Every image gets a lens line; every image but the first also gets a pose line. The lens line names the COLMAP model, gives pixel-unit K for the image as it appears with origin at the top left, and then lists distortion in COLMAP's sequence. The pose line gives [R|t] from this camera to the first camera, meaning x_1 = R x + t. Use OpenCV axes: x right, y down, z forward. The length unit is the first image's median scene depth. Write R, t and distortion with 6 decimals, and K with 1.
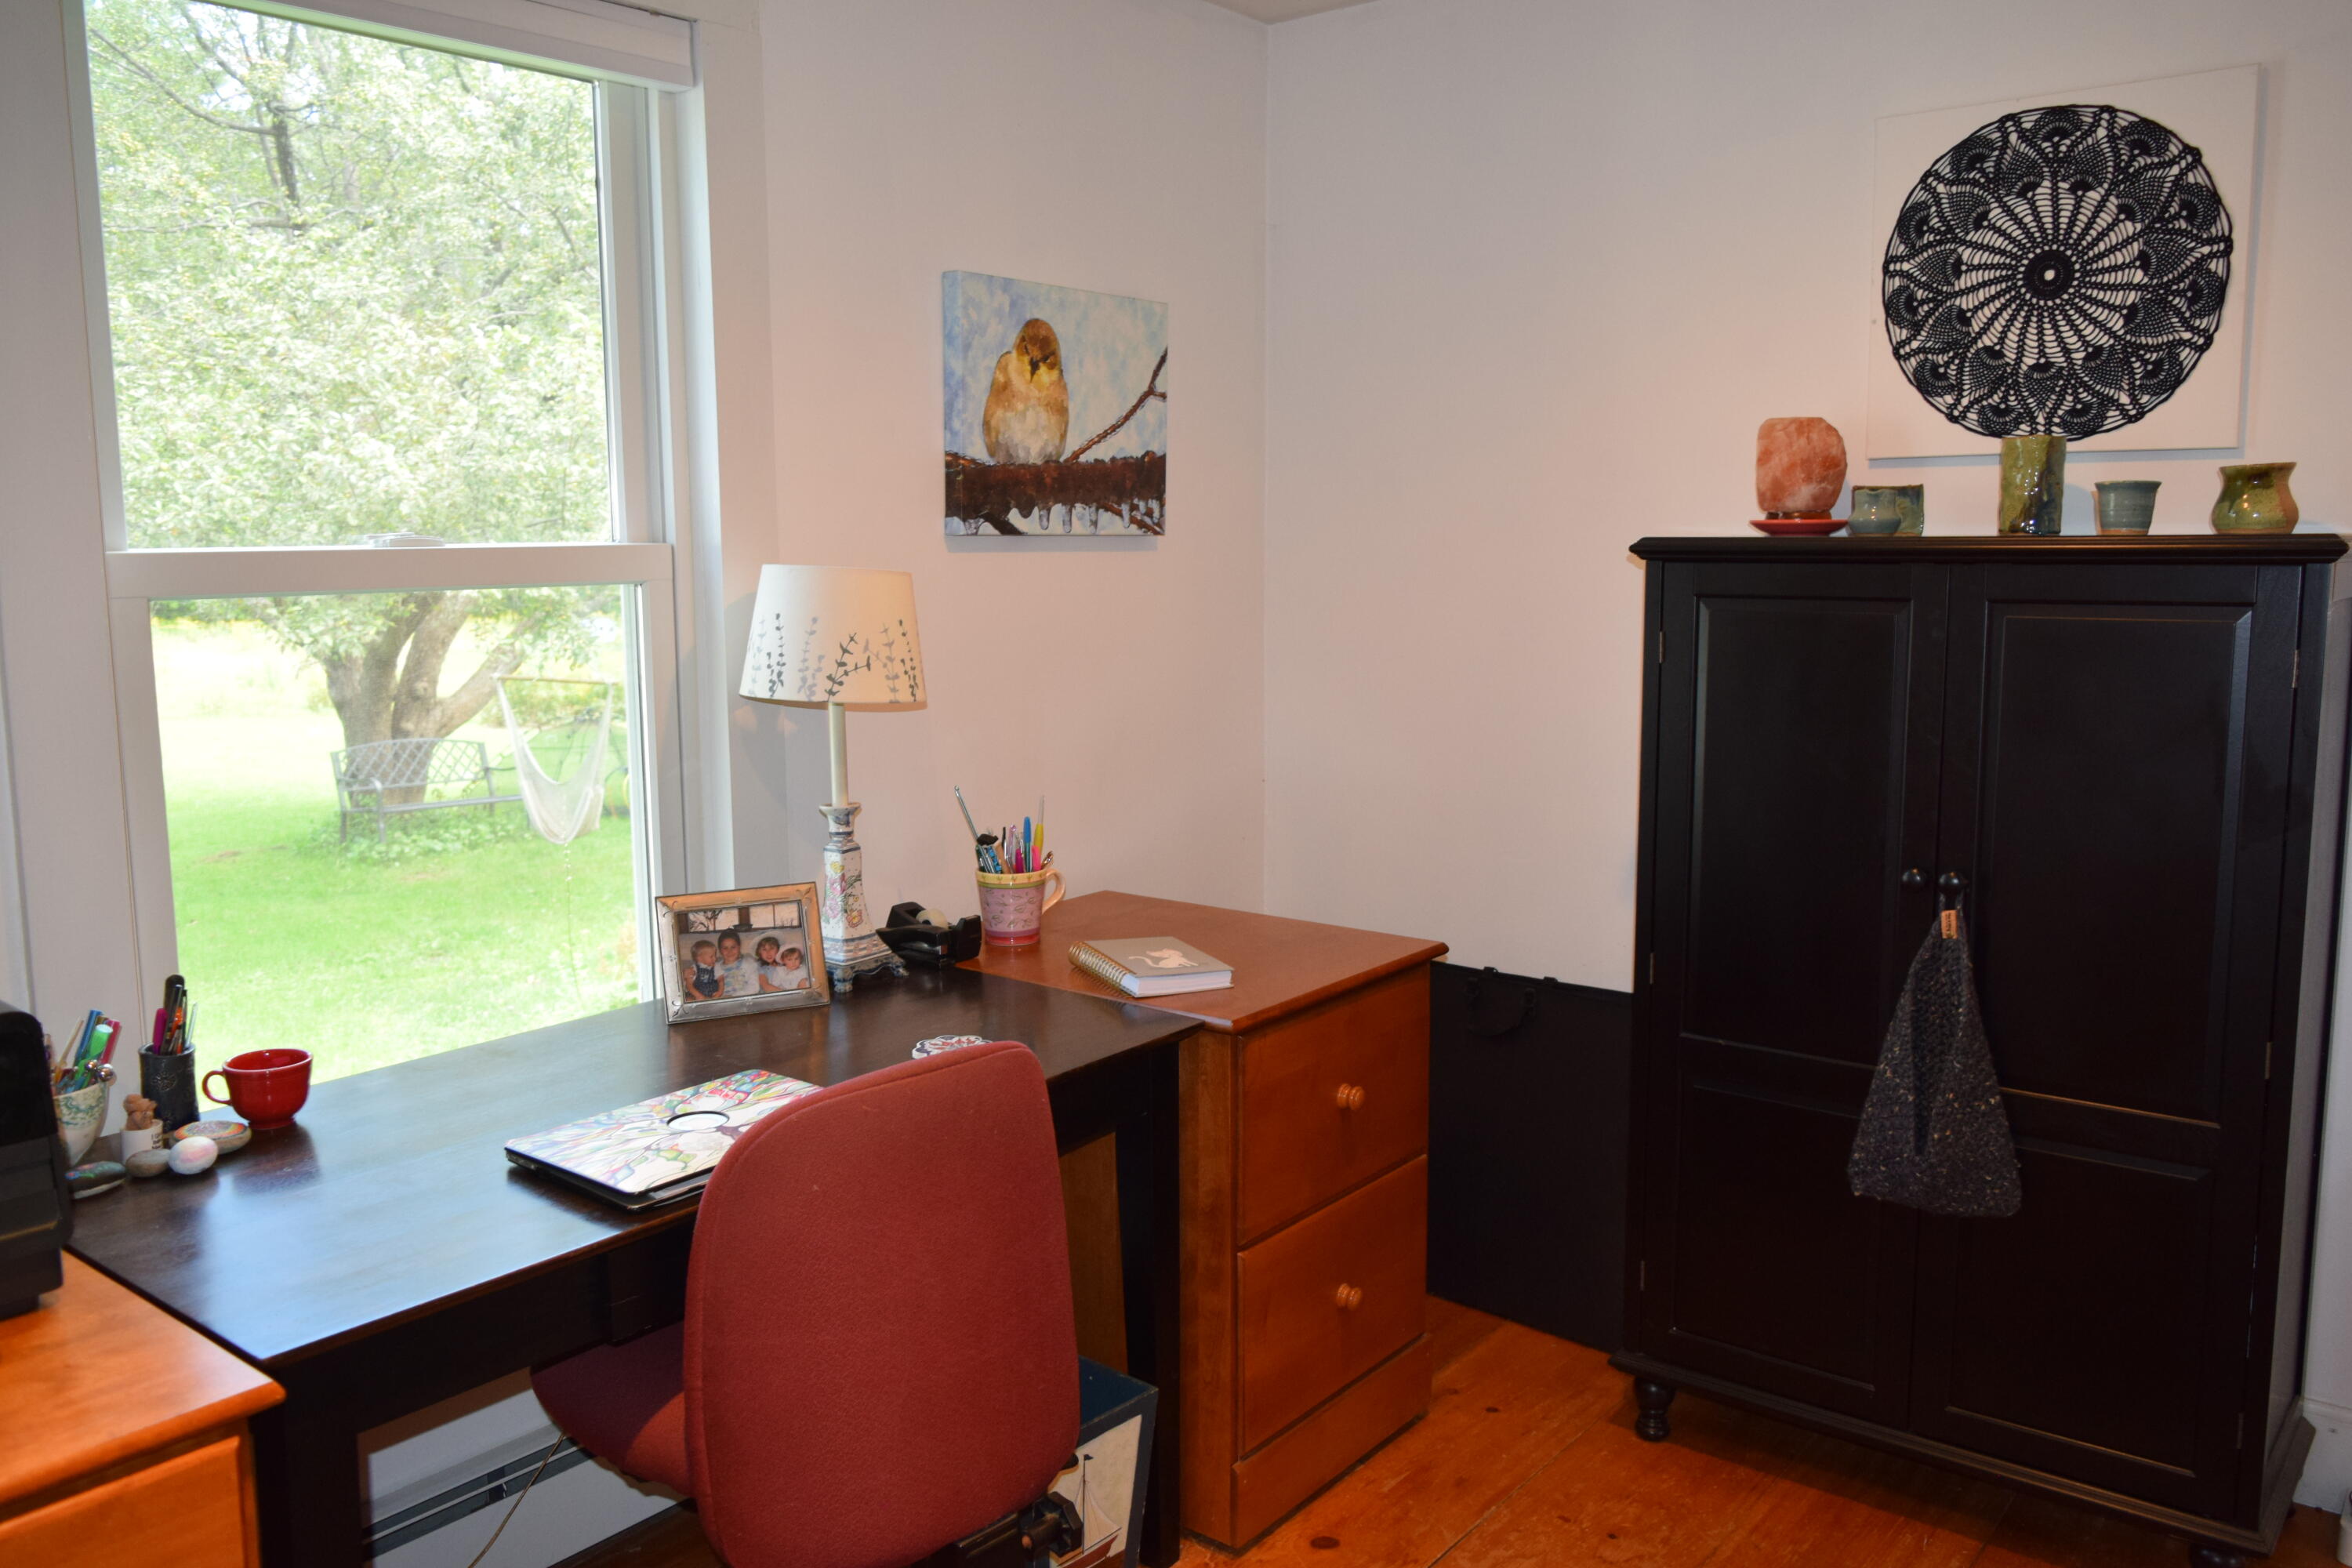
lens RADIAL K [[1831.0, 0, 1176.5], [0, 1831.0, 783.2], [0, 0, 1]] dist [-0.019500, 0.013856]
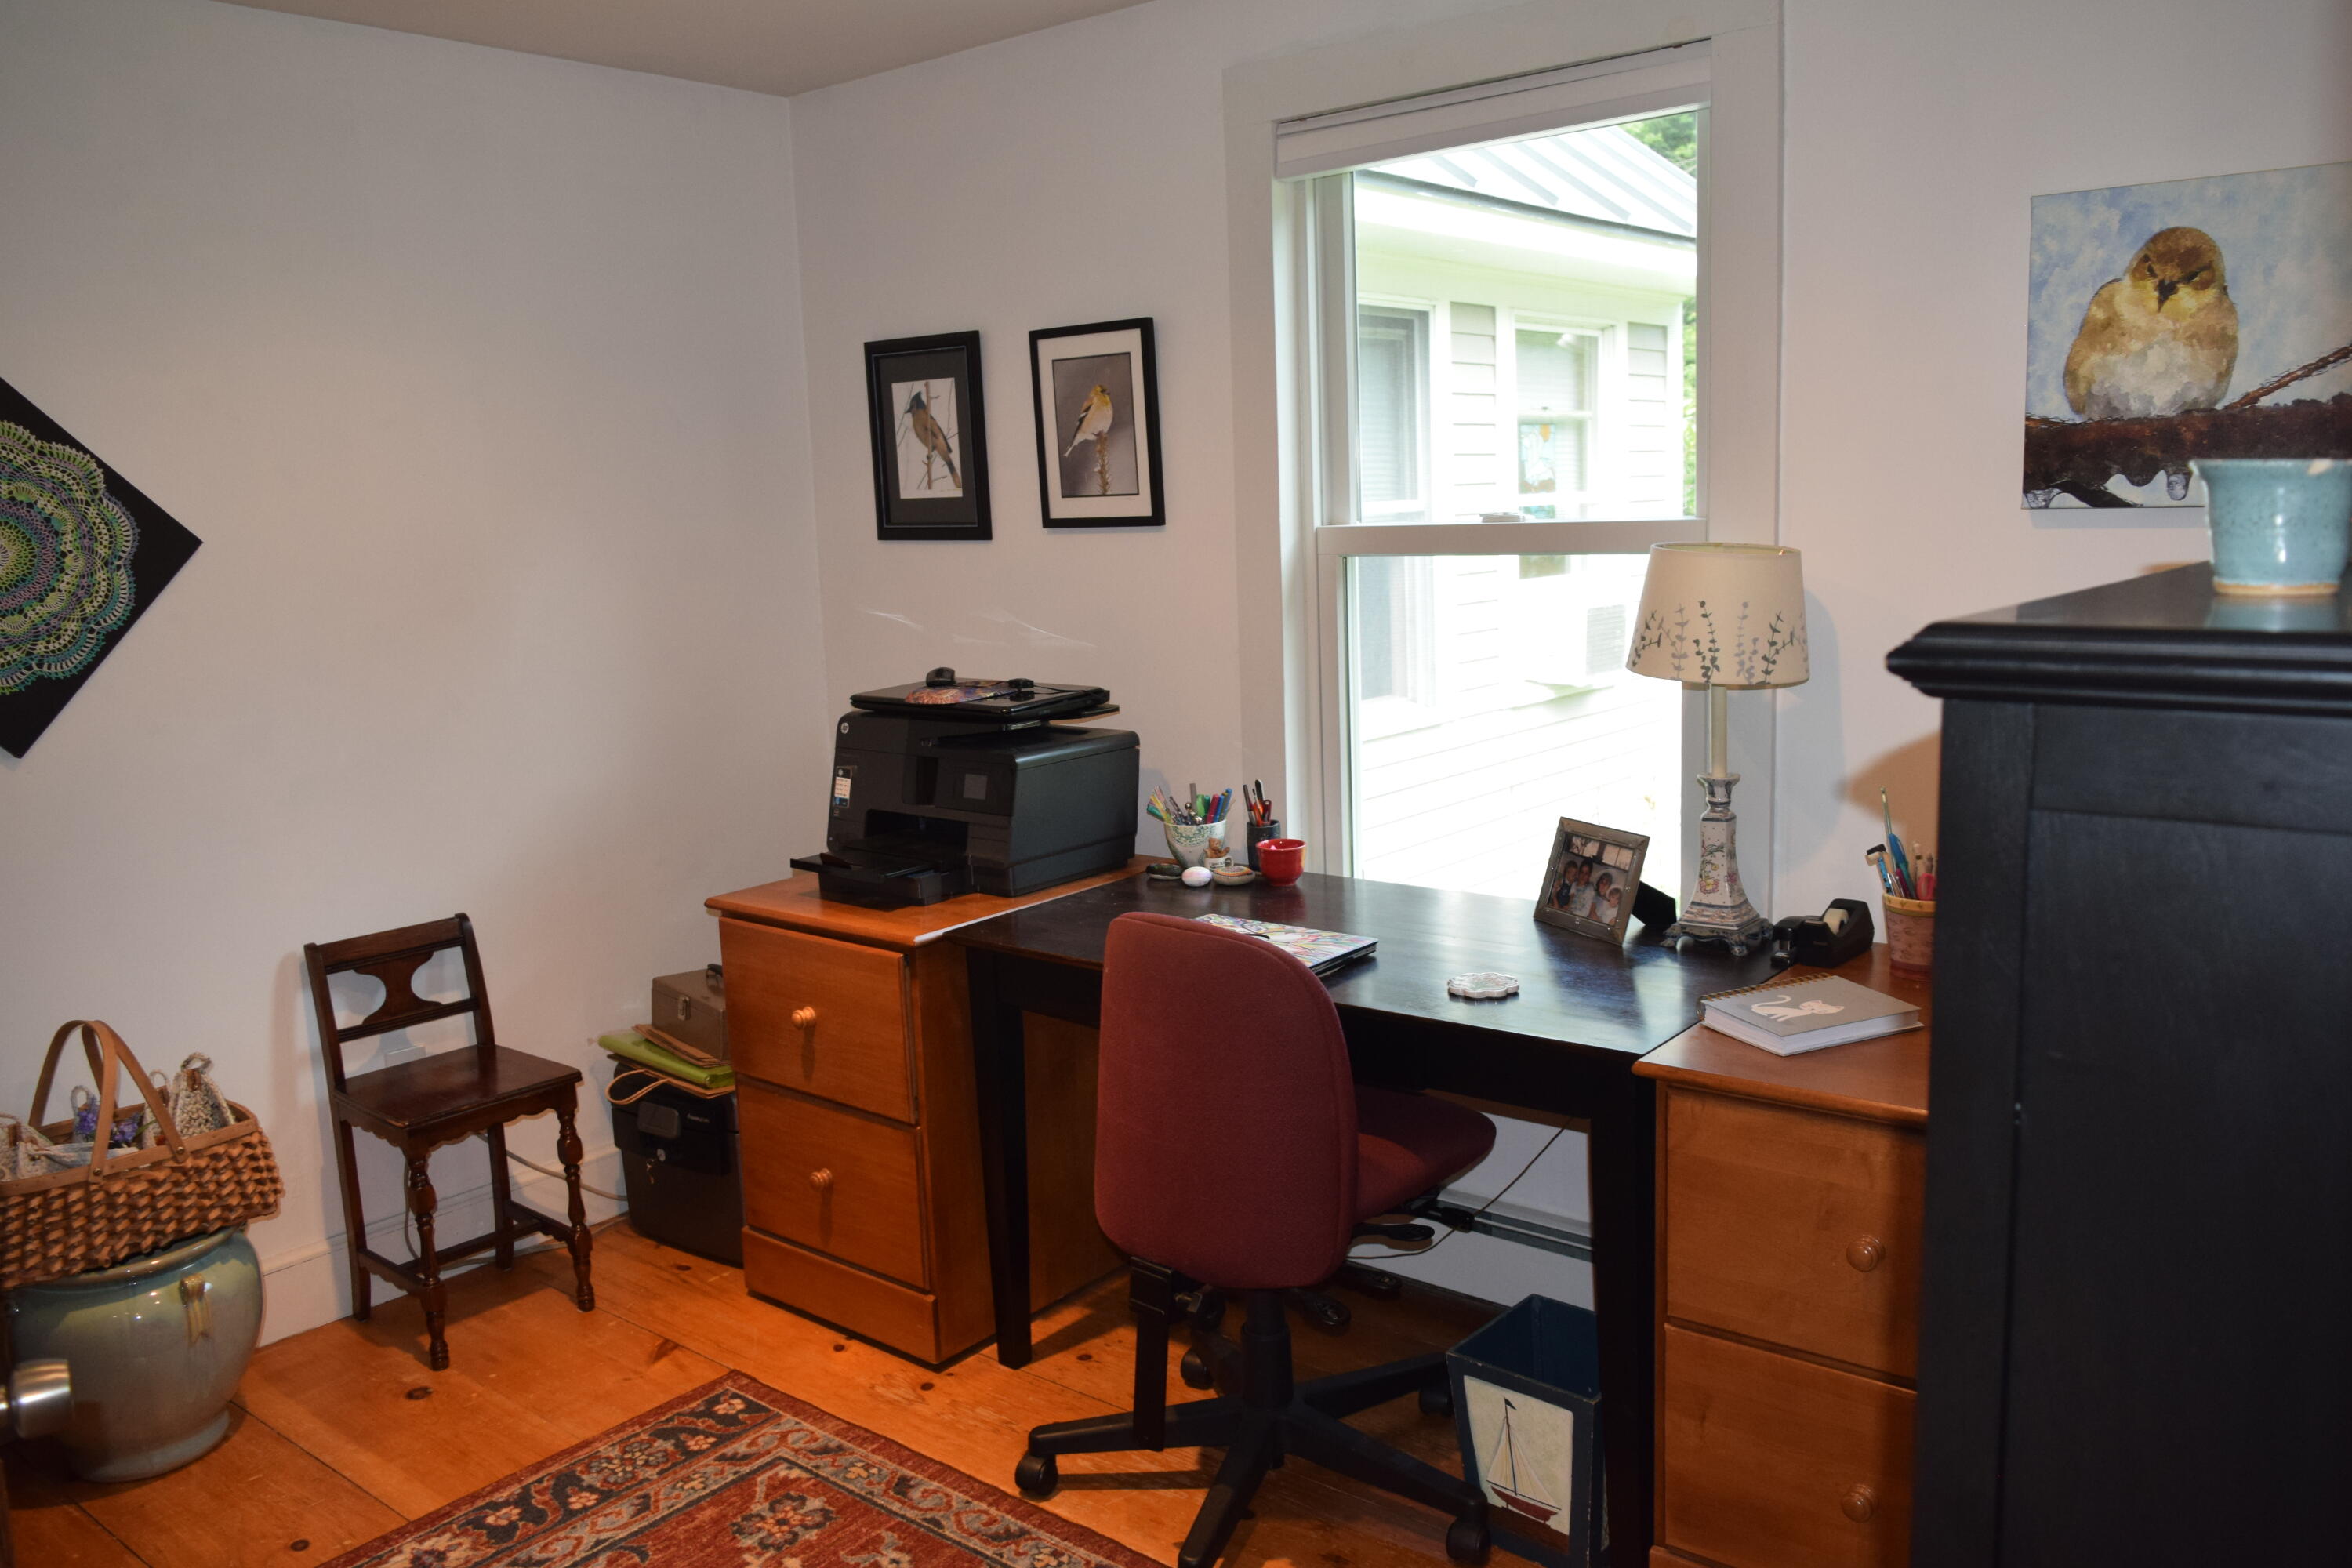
lens RADIAL K [[1831.0, 0, 1178.5], [0, 1831.0, 782.9], [0, 0, 1]] dist [-0.019500, 0.013856]
pose [[-0.020009, 0.165175, -0.986061, 0.735295], [-0.102329, 0.980741, 0.166360, -0.108936], [0.994549, 0.104231, -0.002721, 0.609408]]
